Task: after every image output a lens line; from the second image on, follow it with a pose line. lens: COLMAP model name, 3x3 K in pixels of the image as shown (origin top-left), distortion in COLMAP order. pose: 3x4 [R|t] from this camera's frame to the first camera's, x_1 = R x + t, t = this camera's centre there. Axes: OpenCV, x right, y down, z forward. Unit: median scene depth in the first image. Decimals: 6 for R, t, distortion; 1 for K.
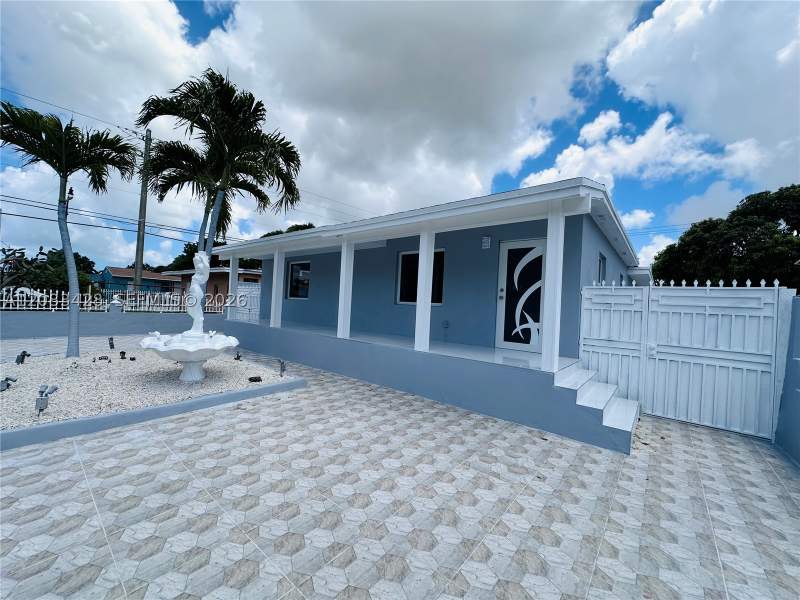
lens RADIAL K [[321.5, 0, 400.0], [0, 321.5, 300.0], [0, 0, 1]] dist [0.002576, -0.000110]
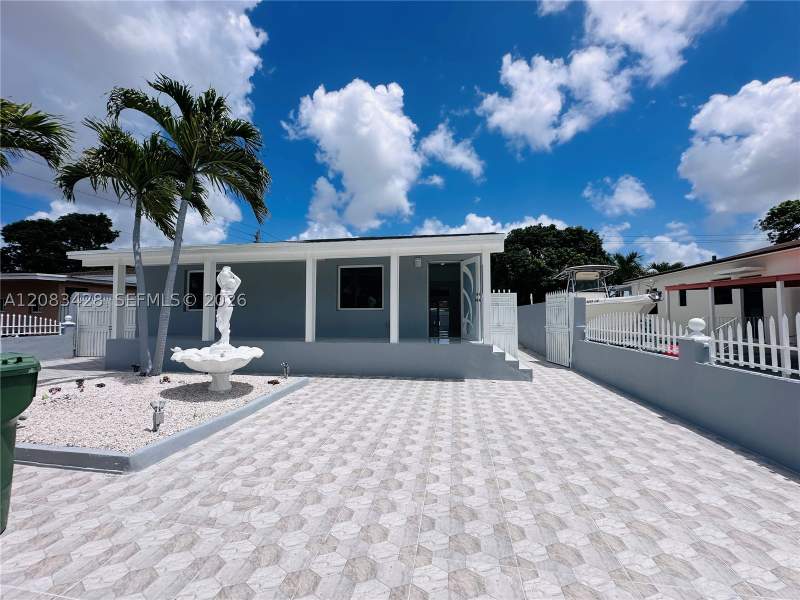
lens RADIAL K [[321.5, 0, 400.0], [0, 321.5, 300.0], [0, 0, 1]] dist [0.002576, -0.000110]
pose [[0.864902, -0.027968, 0.501162, -0.877734], [0.033005, 0.999454, -0.001184, -0.034864], [-0.500855, 0.017565, 0.865353, -0.278854]]
